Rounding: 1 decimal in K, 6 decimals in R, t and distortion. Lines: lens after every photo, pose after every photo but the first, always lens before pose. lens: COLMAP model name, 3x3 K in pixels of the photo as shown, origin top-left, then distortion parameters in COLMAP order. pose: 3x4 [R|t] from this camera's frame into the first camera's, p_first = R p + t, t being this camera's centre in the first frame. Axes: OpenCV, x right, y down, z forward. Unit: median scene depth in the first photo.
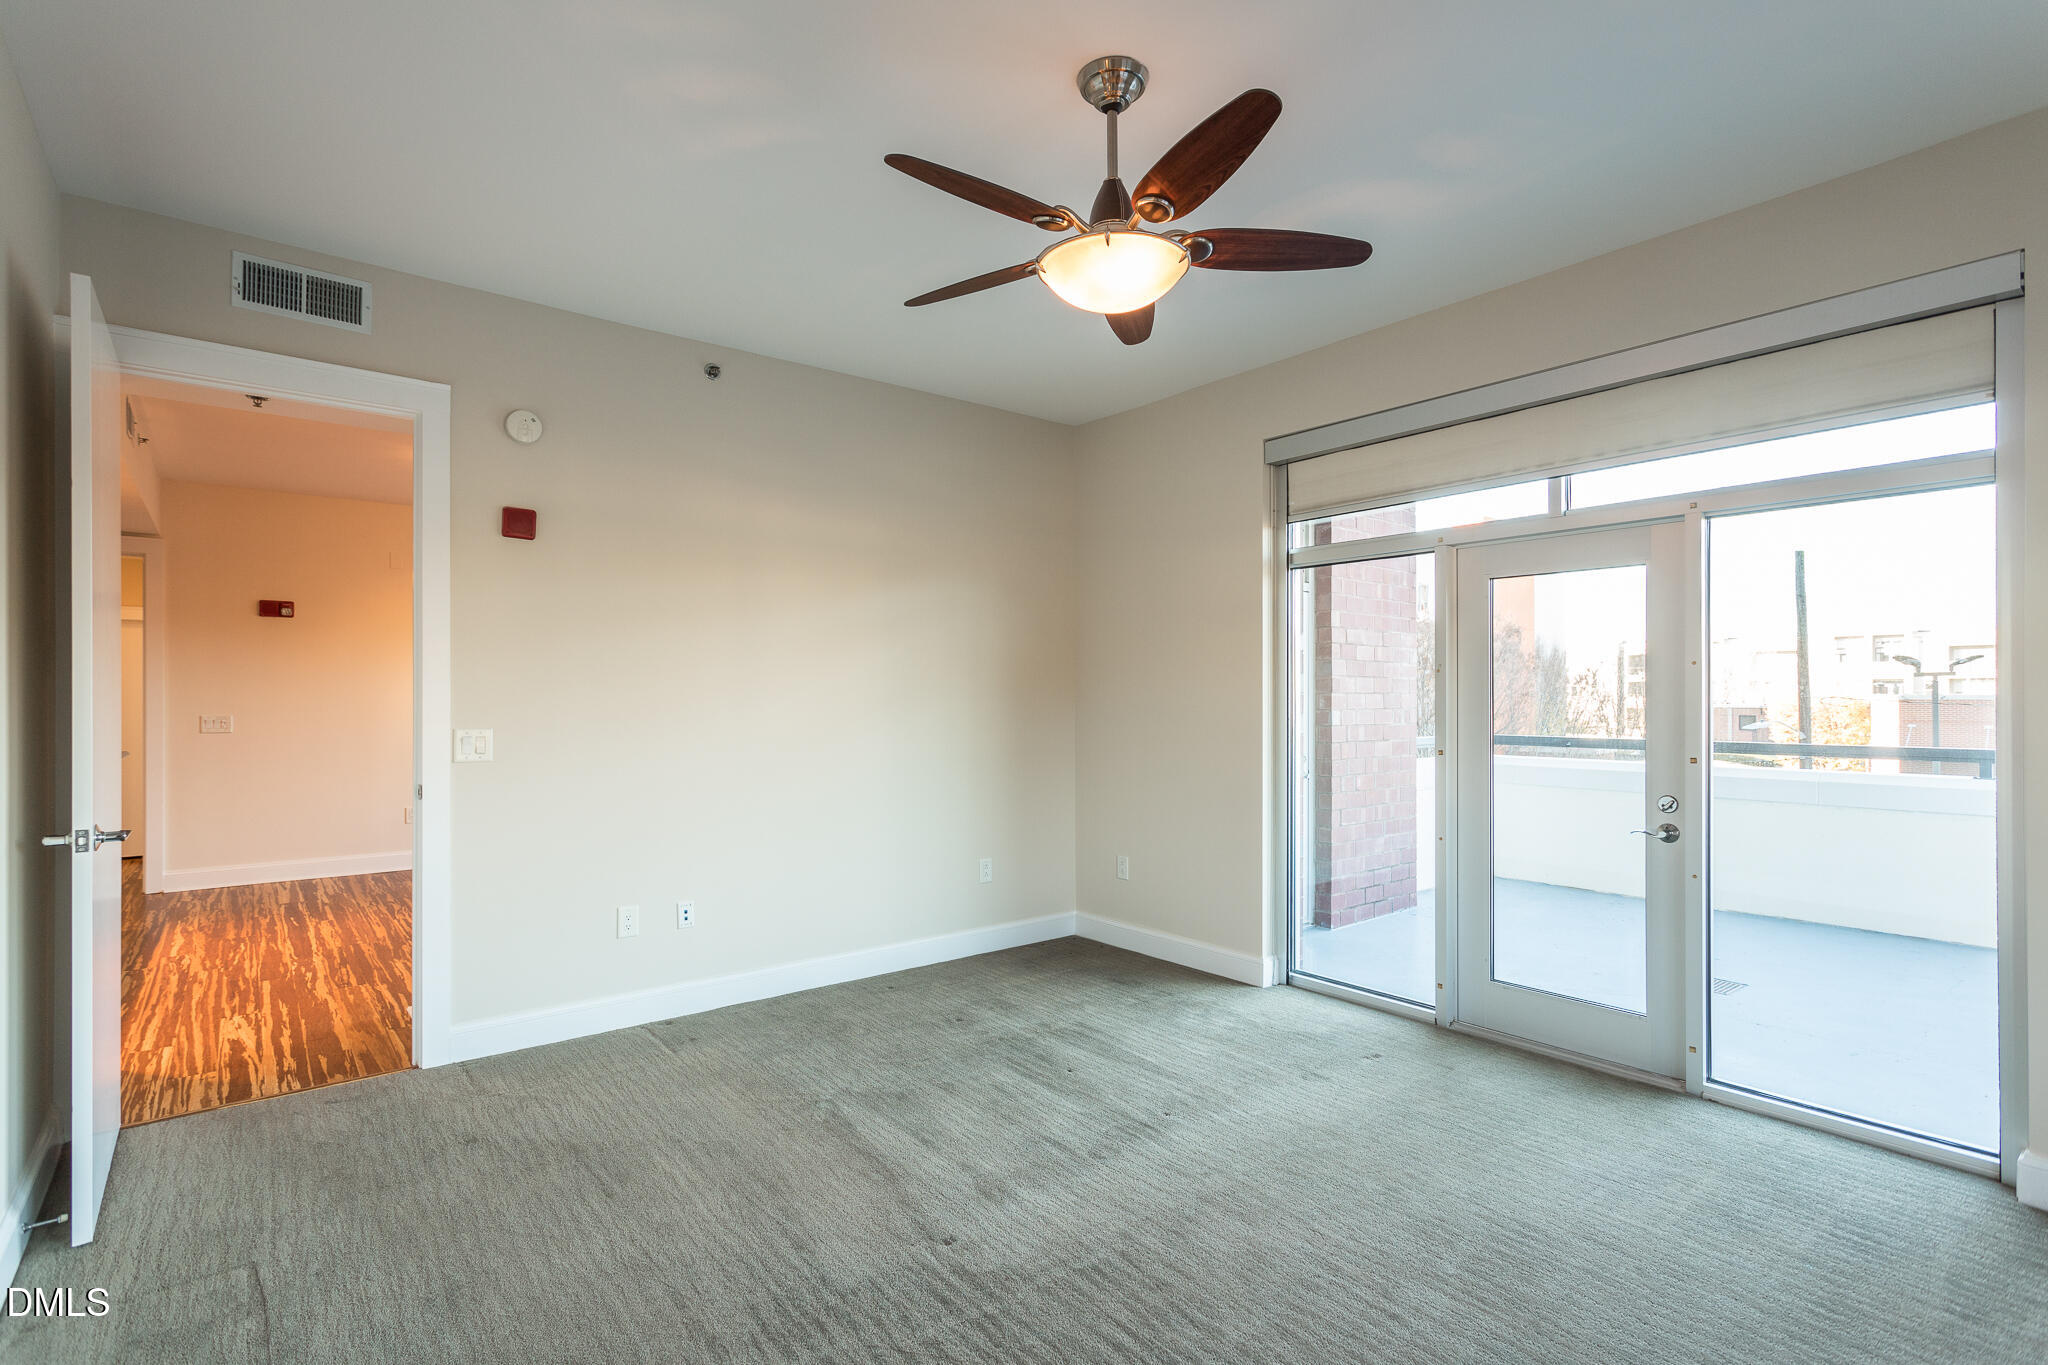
lens RADIAL K [[977.7, 0, 1011.0], [0, 977.7, 696.7], [0, 0, 1]] dist [0.000982, 0.002299]
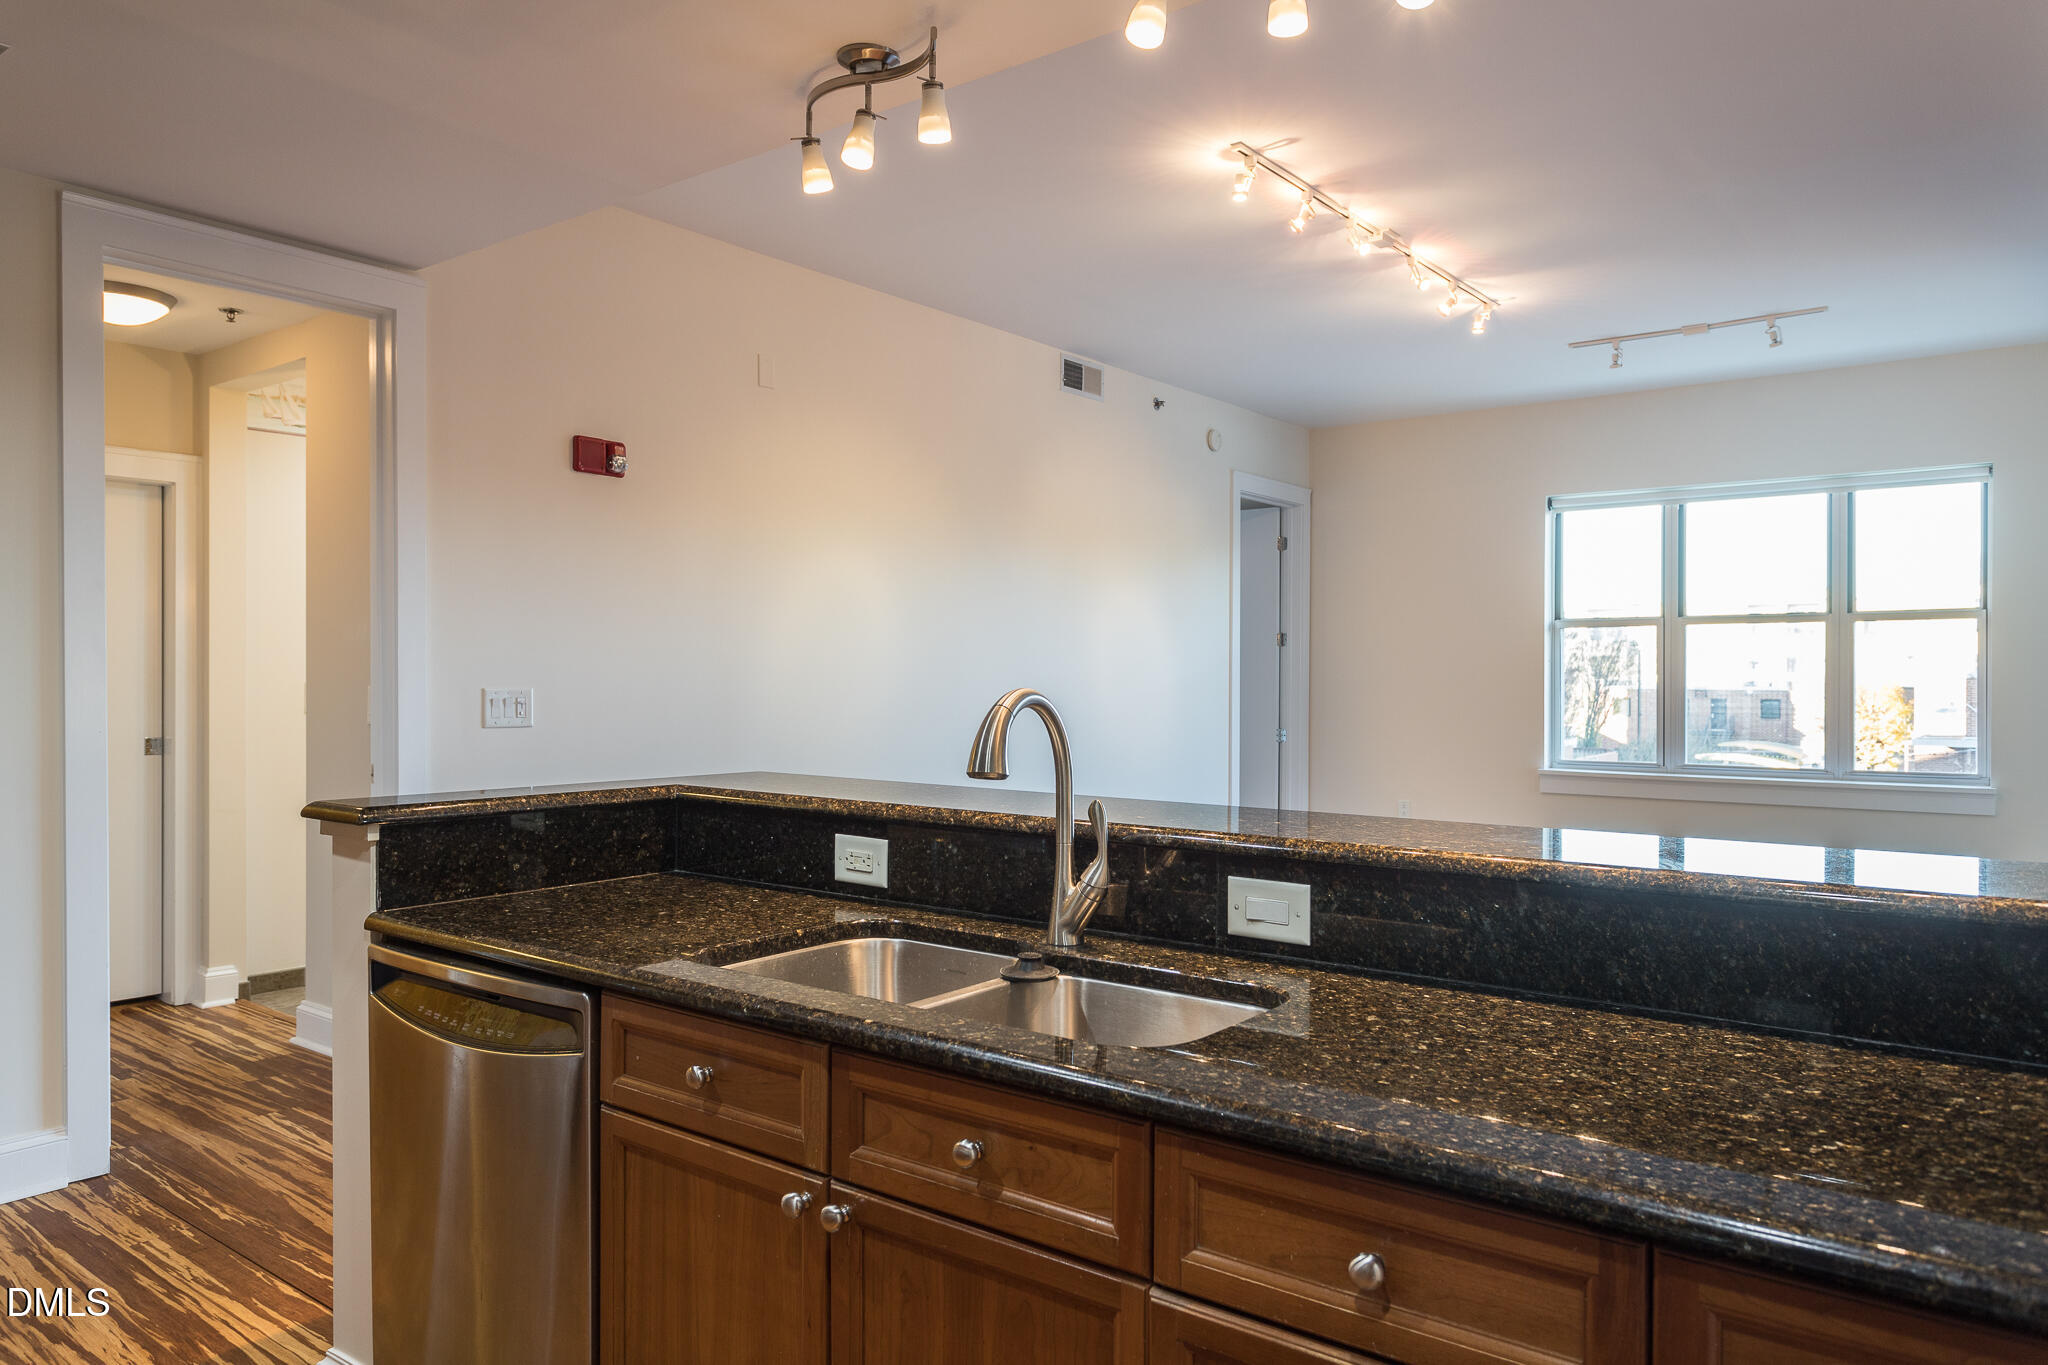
lens RADIAL K [[1341.8, 0, 1028.7], [0, 1341.8, 694.4], [0, 0, 1]] dist [-0.008370, 0.009788]
pose [[0.968707, -0.003997, 0.248175, -1.259090], [-0.000183, 0.999859, 0.016816, 0.015211], [-0.248207, -0.016335, 0.968569, 0.628680]]
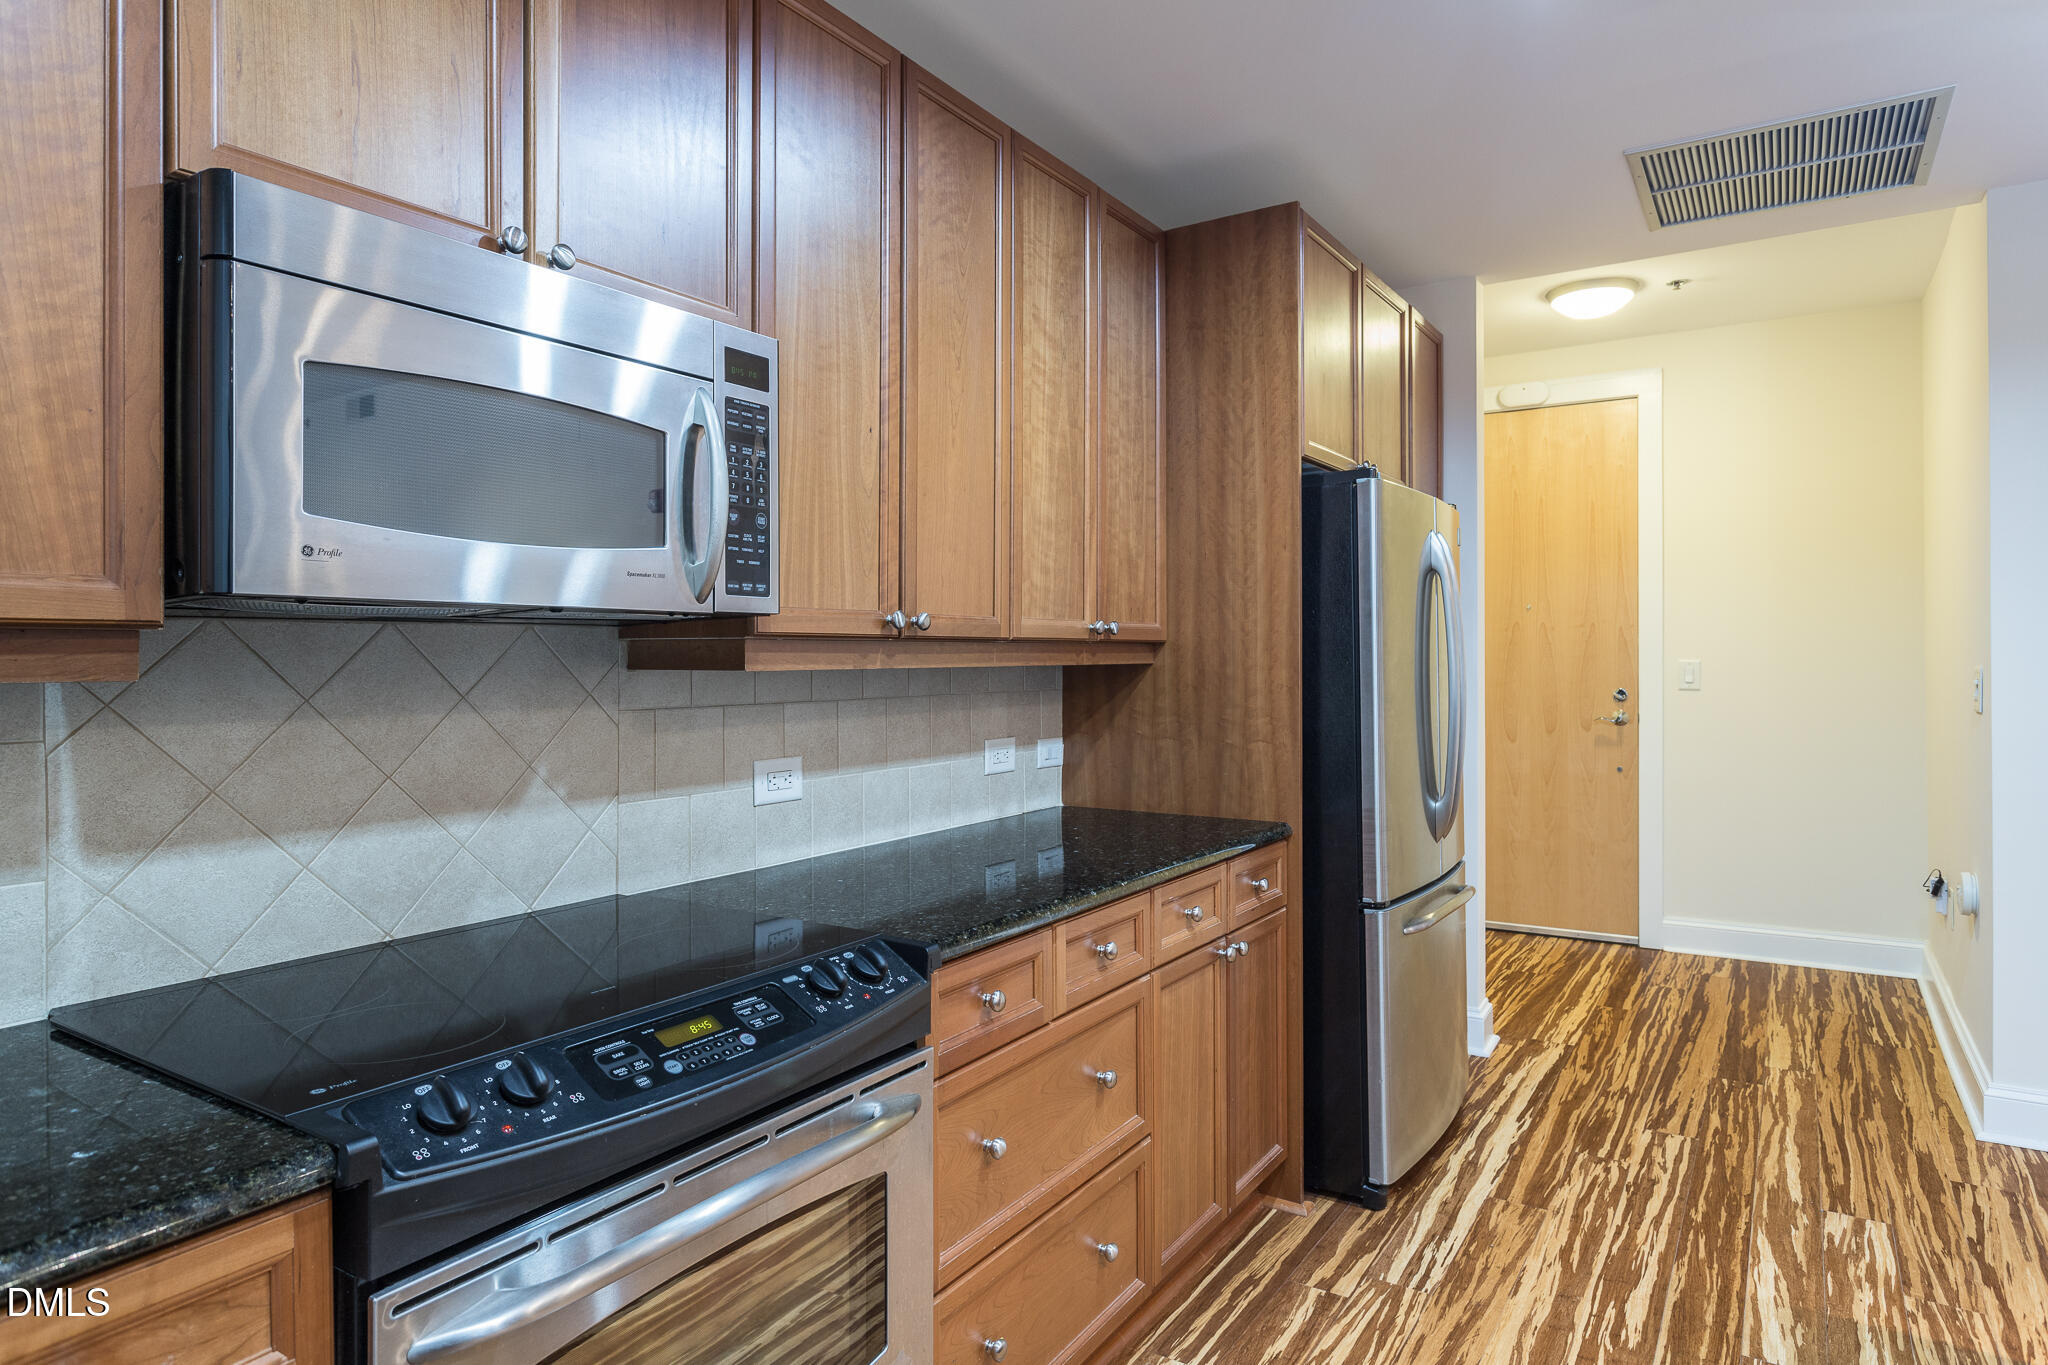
lens RADIAL K [[1190.9, 0, 1034.1], [0, 1190.9, 656.7], [0, 0, 1]] dist [0.002643, -0.000738]
pose [[0.329297, -0.001792, -0.944225, -1.143146], [0.006913, 0.999976, 0.000513, 0.015075], [0.944201, -0.006696, 0.329301, 0.707441]]
